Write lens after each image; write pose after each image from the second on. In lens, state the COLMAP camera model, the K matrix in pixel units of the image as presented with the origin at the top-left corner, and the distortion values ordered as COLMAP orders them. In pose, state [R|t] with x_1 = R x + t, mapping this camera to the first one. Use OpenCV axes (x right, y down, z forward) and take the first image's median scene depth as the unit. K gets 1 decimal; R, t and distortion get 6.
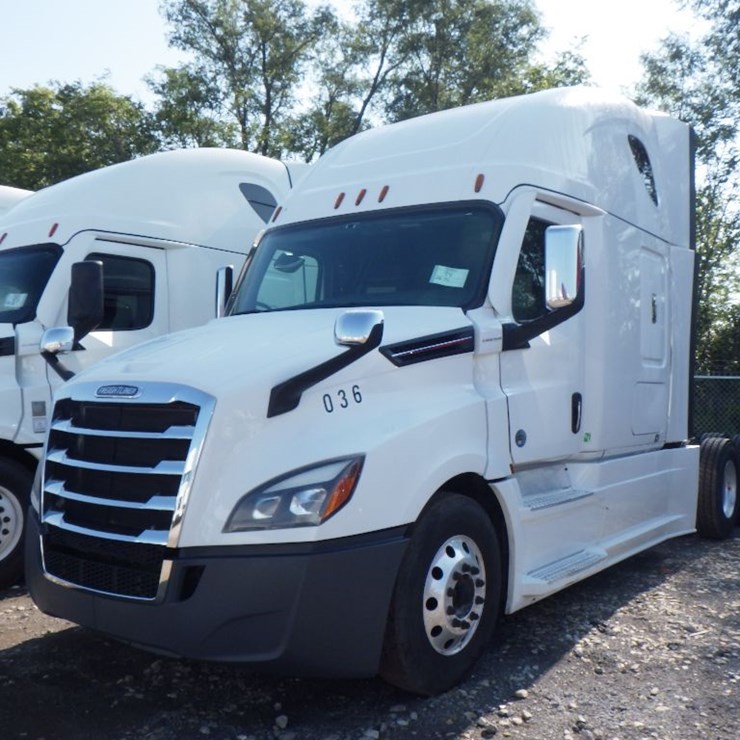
lens RADIAL K [[823.7, 0, 380.0], [0, 823.7, 373.3], [0, 0, 1]] dist [0.079746, 0.000000]
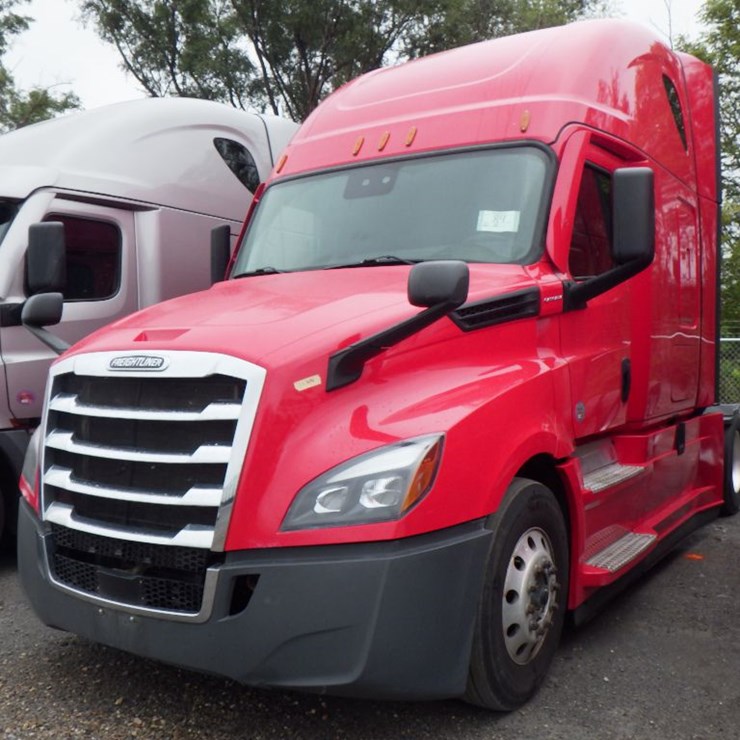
lens RADIAL K [[823.7, 0, 371.8], [0, 823.7, 368.9], [0, 0, 1]] dist [0.079746, 0.000000]
pose [[0.998390, -0.016273, 0.054334, -0.114871], [0.014768, 0.999499, 0.027991, 0.006529], [-0.054762, -0.027144, 0.998130, 0.143285]]
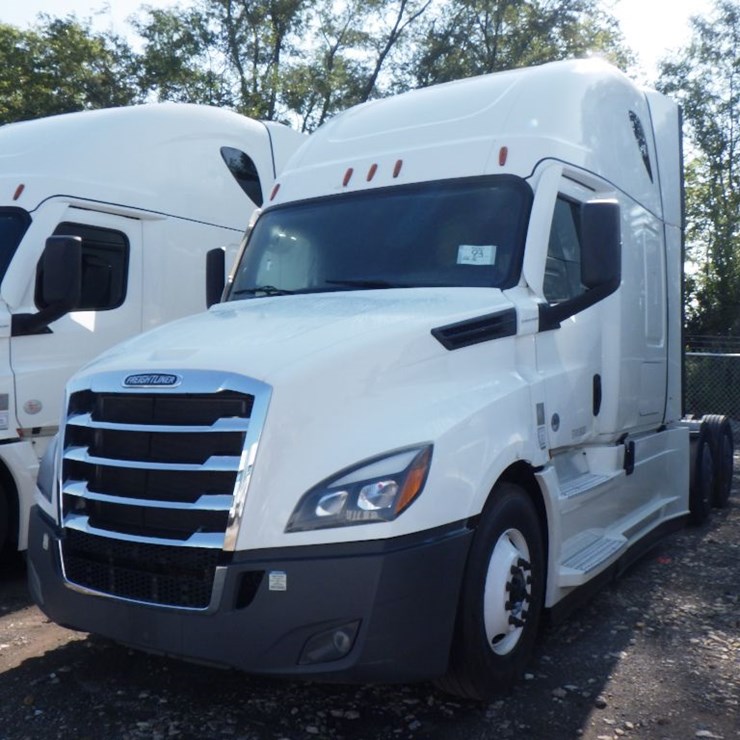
lens RADIAL K [[823.7, 0, 373.0], [0, 823.7, 373.7], [0, 0, 1]] dist [0.079746, 0.000000]
pose [[0.996369, -0.018732, 0.083051, -0.135909], [0.017550, 0.999734, 0.014938, 0.003995], [-0.083309, -0.013426, 0.996433, 0.068691]]
